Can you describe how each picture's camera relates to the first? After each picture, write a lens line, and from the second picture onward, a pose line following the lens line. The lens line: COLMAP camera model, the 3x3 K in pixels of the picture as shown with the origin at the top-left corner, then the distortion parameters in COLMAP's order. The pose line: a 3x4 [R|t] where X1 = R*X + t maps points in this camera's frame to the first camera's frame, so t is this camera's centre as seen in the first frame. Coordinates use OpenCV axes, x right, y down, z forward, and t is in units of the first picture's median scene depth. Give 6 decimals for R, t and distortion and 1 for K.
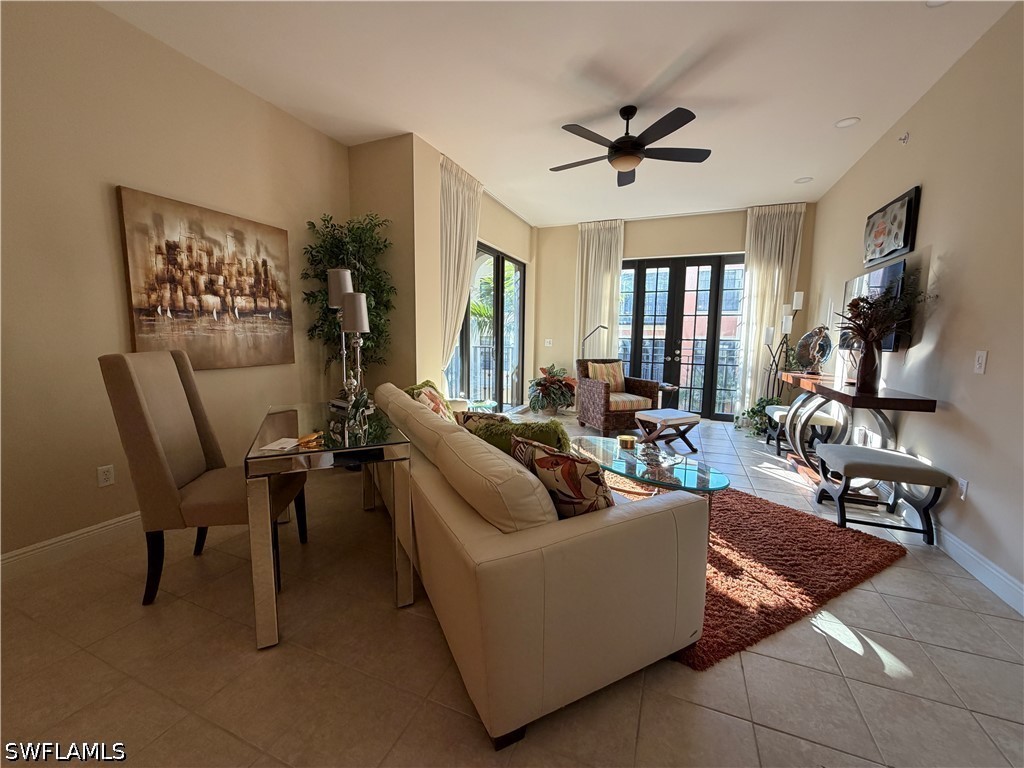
lens RADIAL K [[407.9, 0, 510.5], [0, 407.9, 384.9], [0, 0, 1]] dist [0.000296, 0.000077]
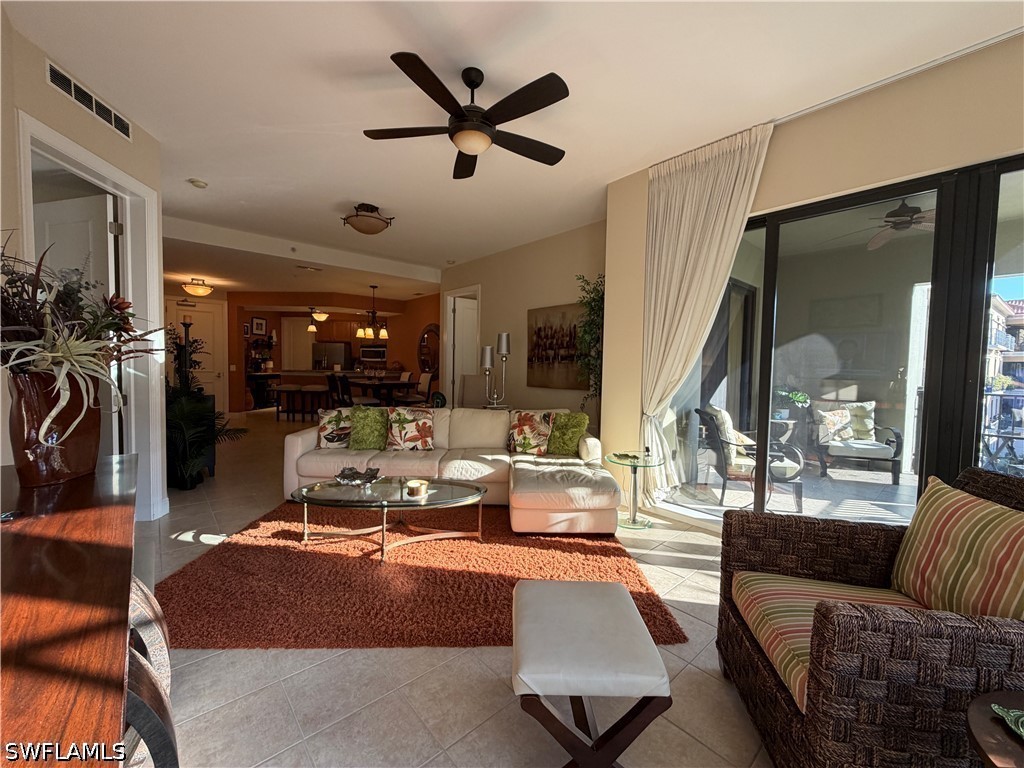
lens RADIAL K [[407.9, 0, 510.2], [0, 407.9, 381.1], [0, 0, 1]] dist [0.000296, 0.000077]
pose [[-0.437512, 0.016468, -0.899062, 1.064117], [-0.128216, 0.988474, 0.080500, -0.198672], [0.890025, 0.150493, -0.430358, 1.638438]]
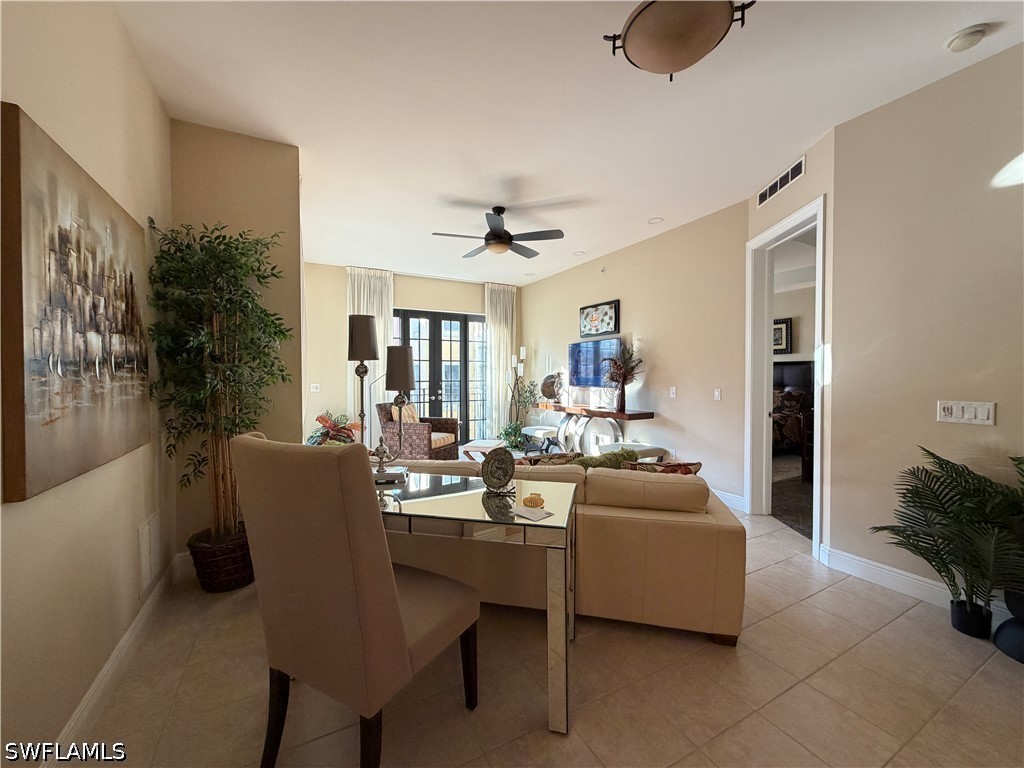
lens RADIAL K [[407.9, 0, 510.2], [0, 407.9, 384.2], [0, 0, 1]] dist [0.000296, 0.000077]
pose [[0.633267, -0.030904, 0.773316, -0.782197], [0.100120, 0.994077, -0.042262, -0.071235], [-0.767430, 0.104188, 0.632610, 0.237012]]
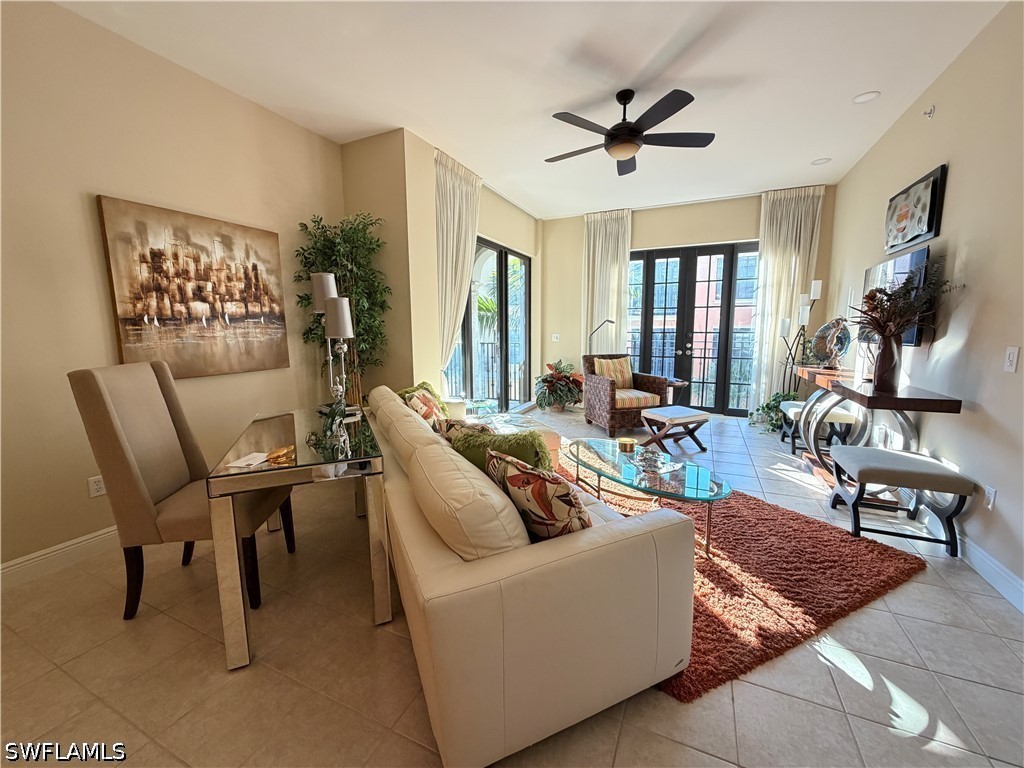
lens RADIAL K [[407.9, 0, 510.5], [0, 407.9, 384.5], [0, 0, 1]] dist [0.000296, 0.000077]
pose [[0.998971, -0.013763, -0.043214, 0.060928], [0.014554, 0.999731, 0.018042, -0.025230], [0.042954, -0.018652, 0.998903, 0.035365]]
